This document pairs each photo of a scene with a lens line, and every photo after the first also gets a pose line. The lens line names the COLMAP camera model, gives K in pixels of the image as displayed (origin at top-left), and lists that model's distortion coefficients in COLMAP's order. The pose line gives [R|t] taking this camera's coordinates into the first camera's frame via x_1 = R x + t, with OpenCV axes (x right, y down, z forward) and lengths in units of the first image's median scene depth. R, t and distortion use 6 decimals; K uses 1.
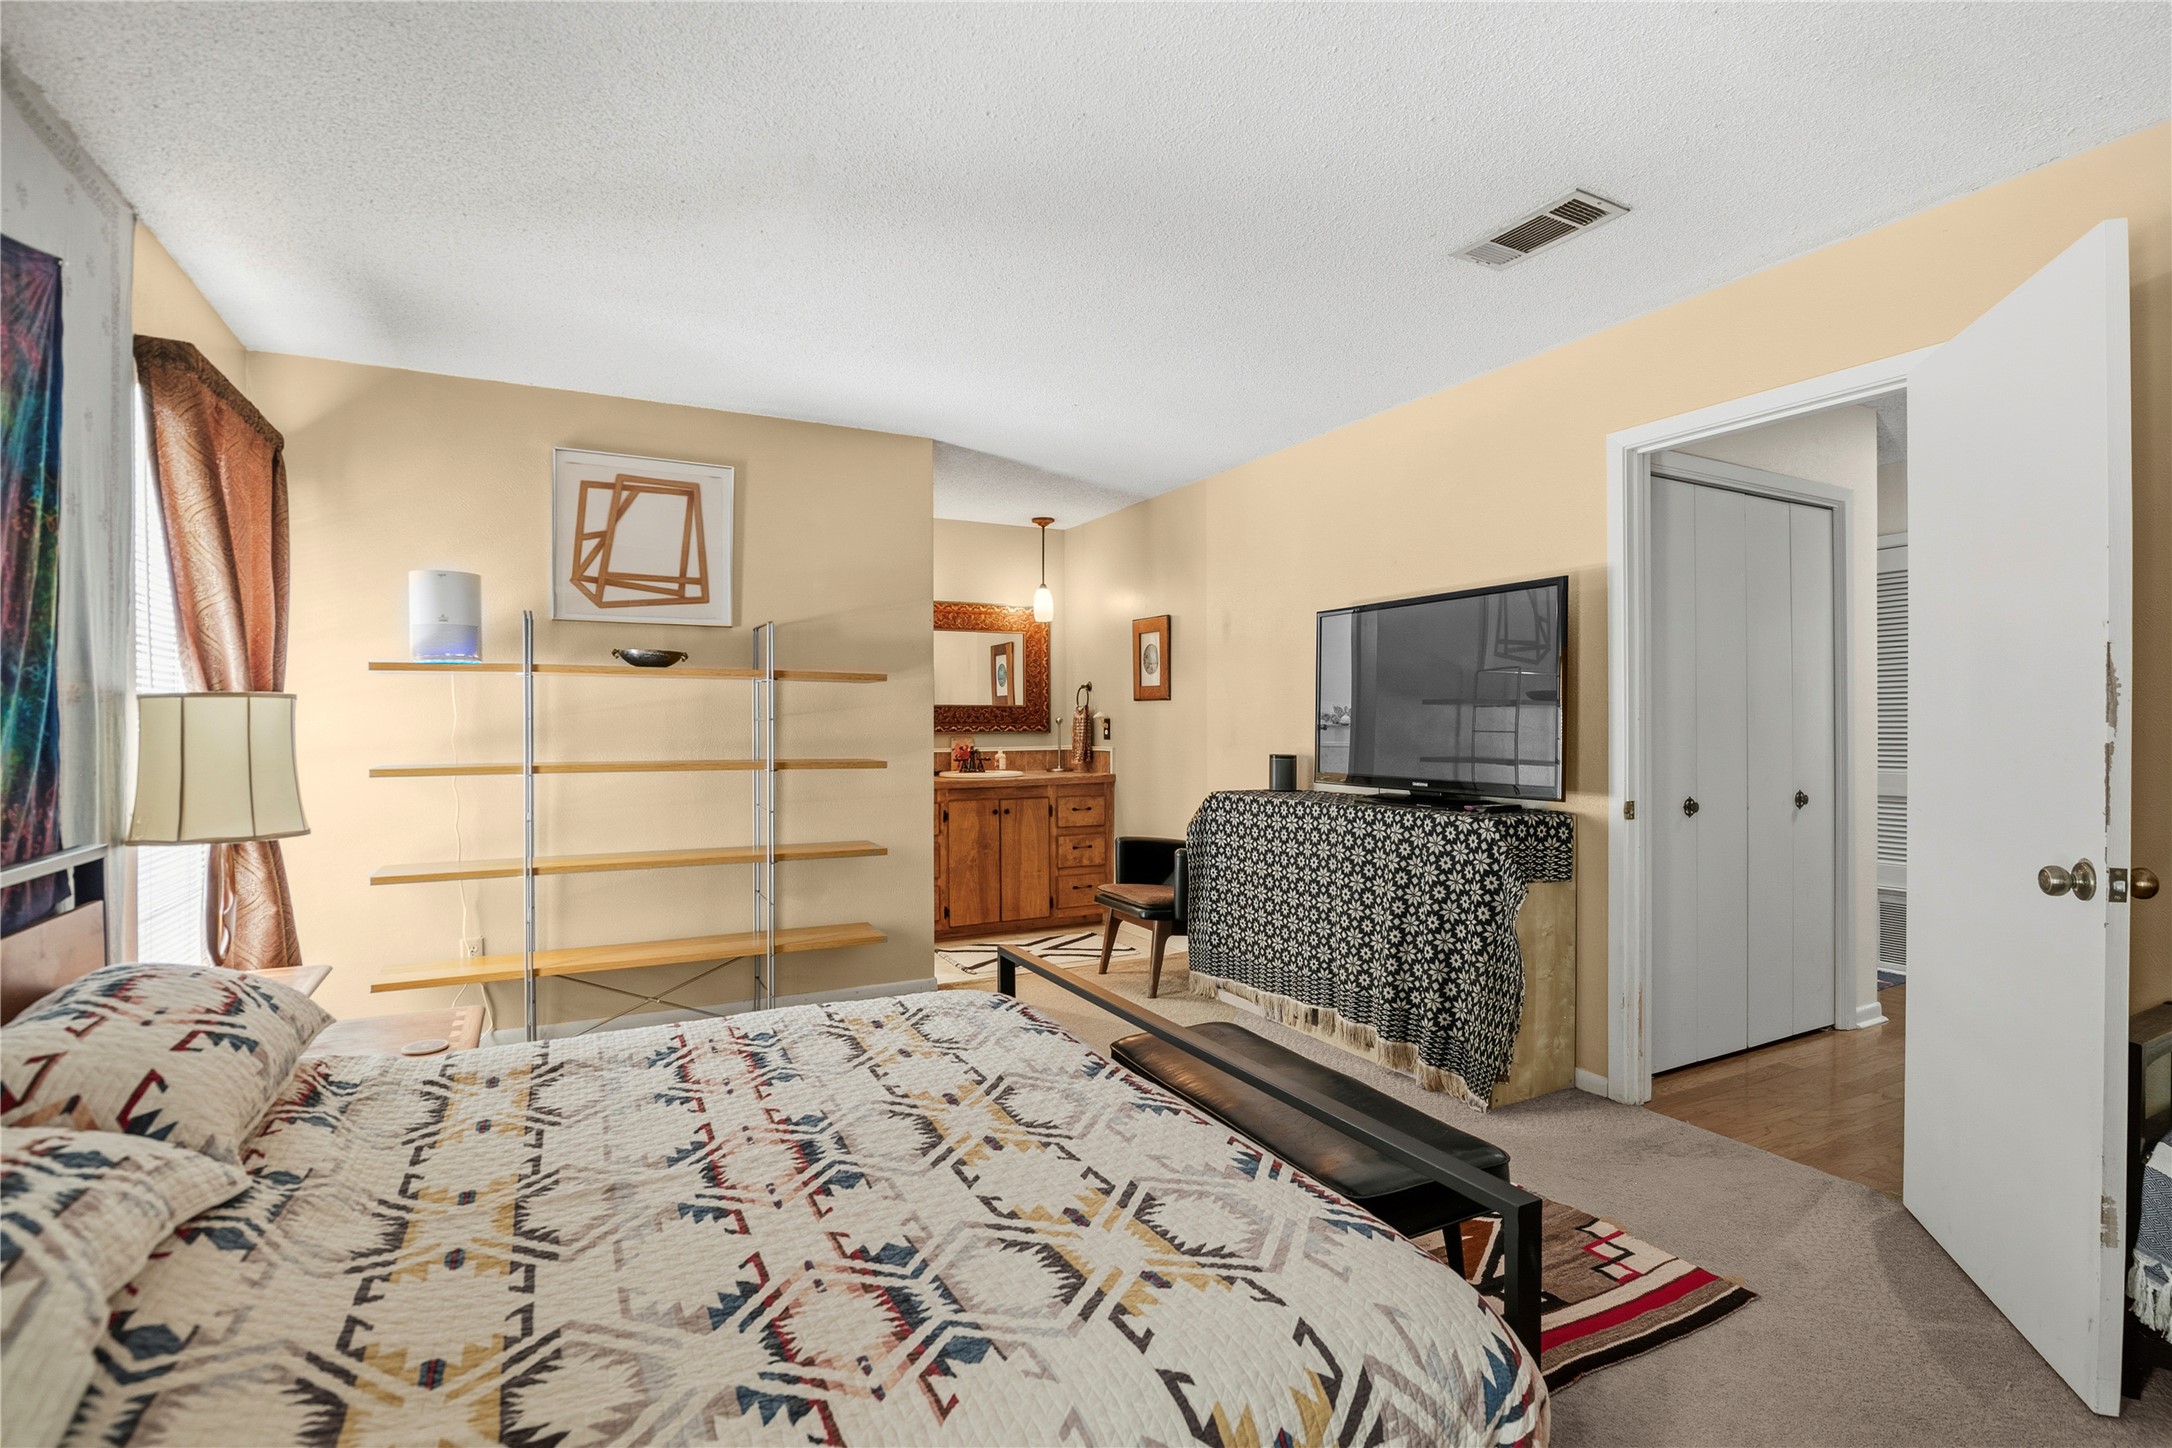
lens RADIAL K [[1007.9, 0, 1087.1], [0, 1007.9, 717.4], [0, 0, 1]] dist [-0.026099, -0.000874]
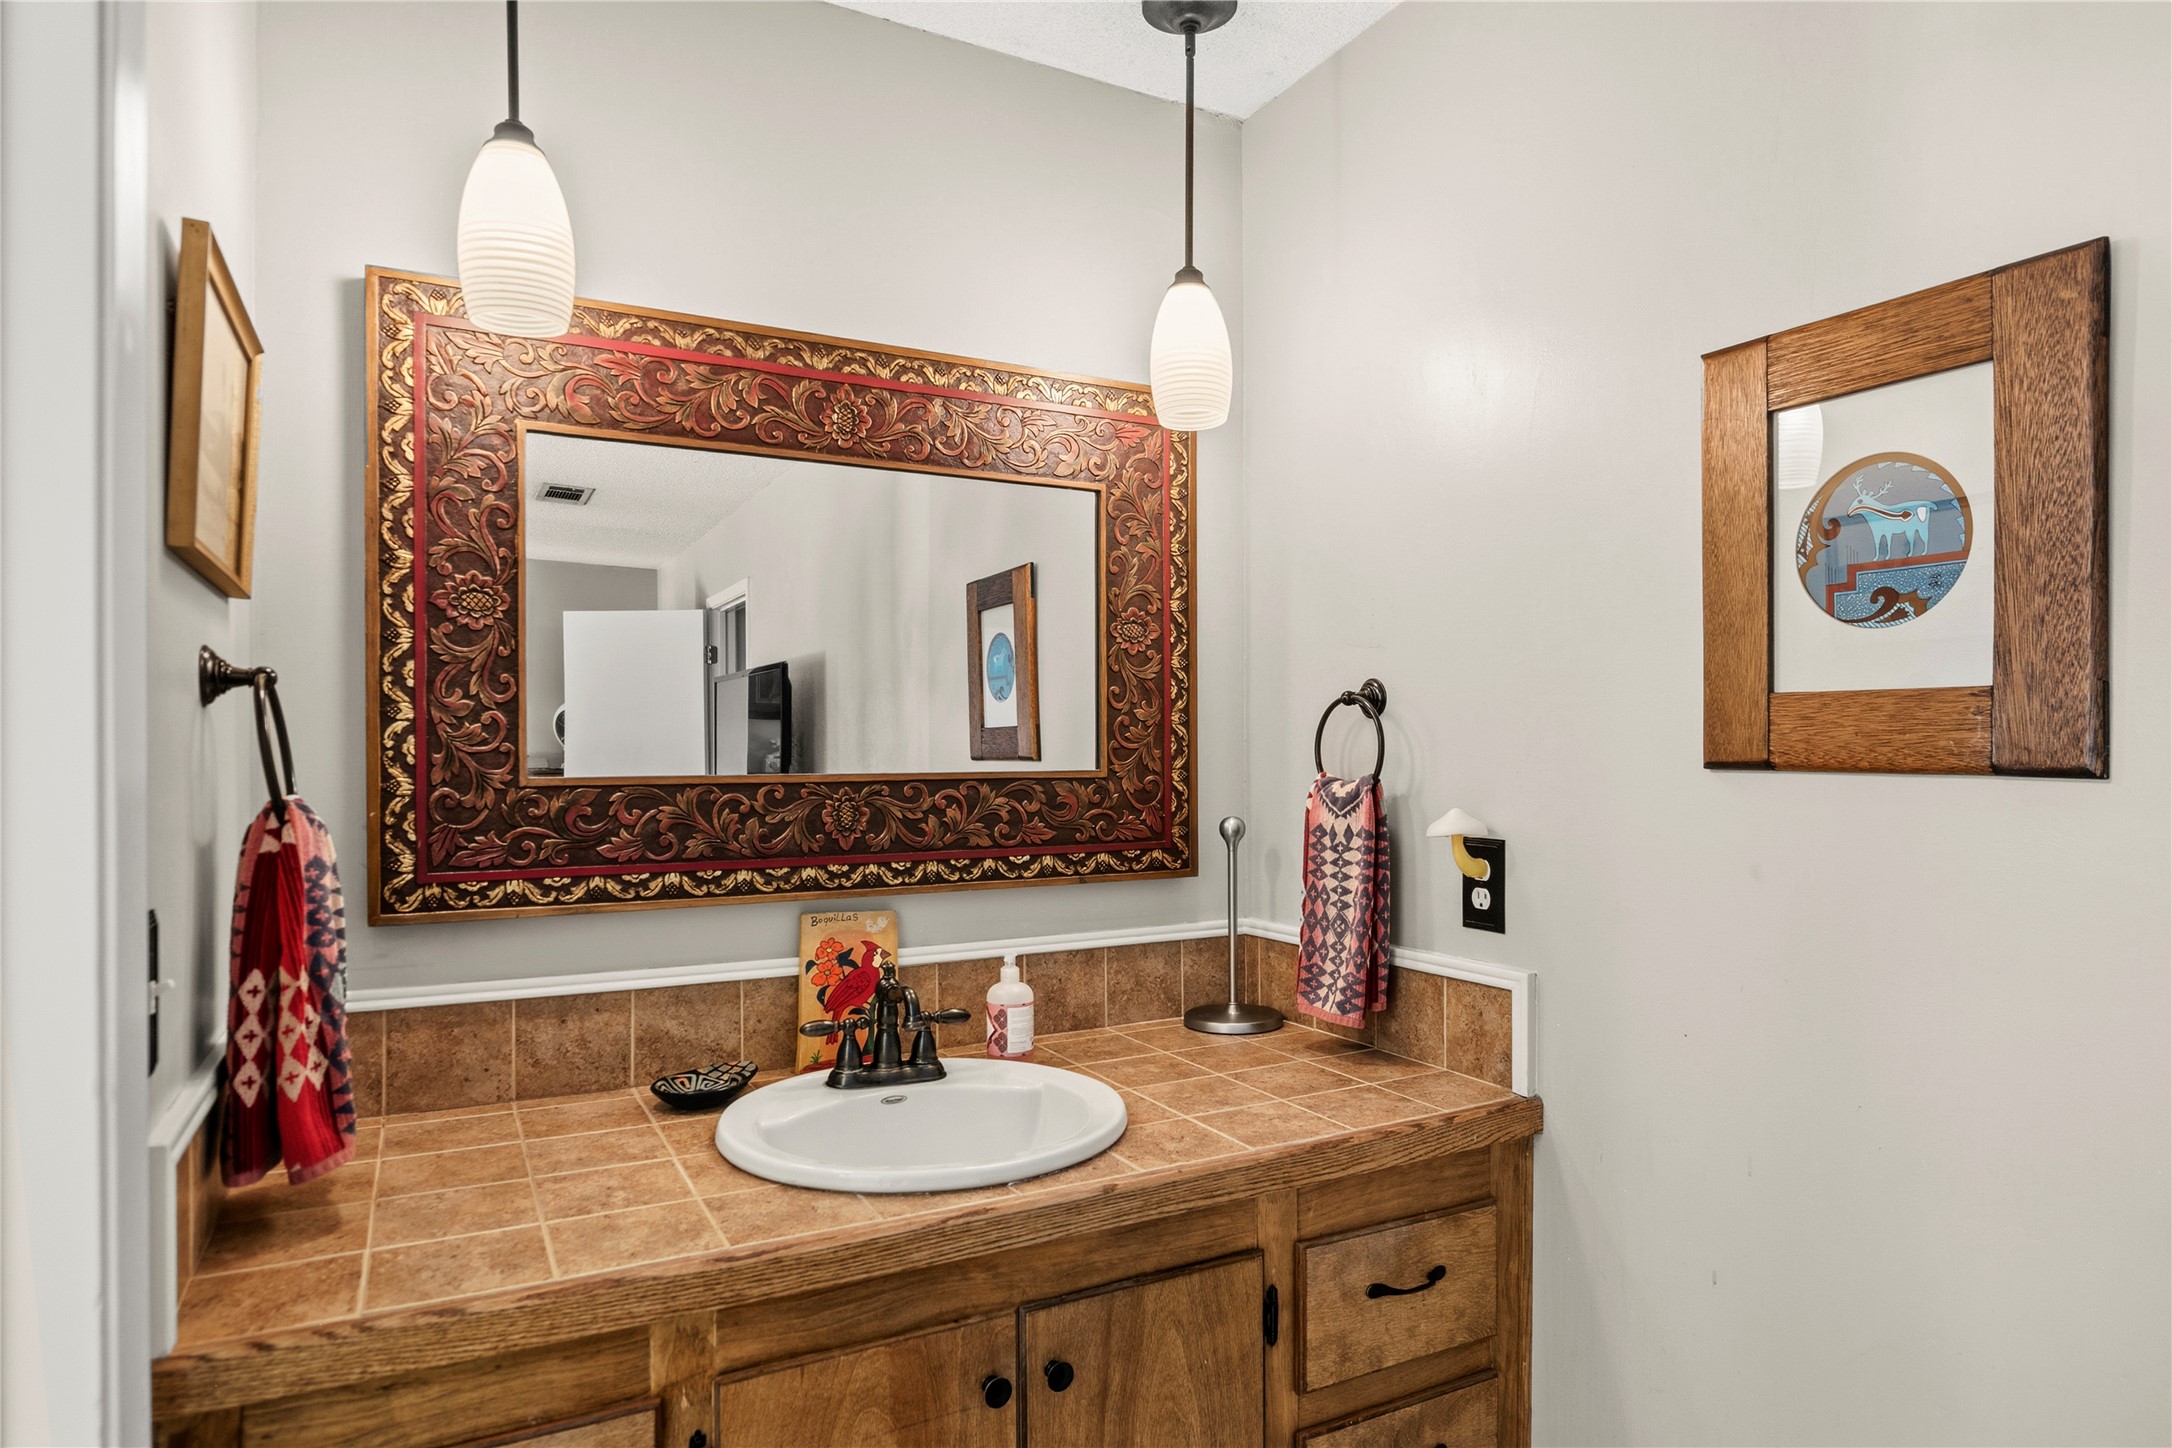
lens RADIAL K [[1242.0, 0, 1086.8], [0, 1242.0, 732.0], [0, 0, 1]] dist [-0.001719, -0.000070]
pose [[0.999993, -0.001236, 0.003457, -0.069442], [0.001259, 0.999976, -0.006753, -0.020728], [-0.003449, 0.006757, 0.999971, 0.713479]]
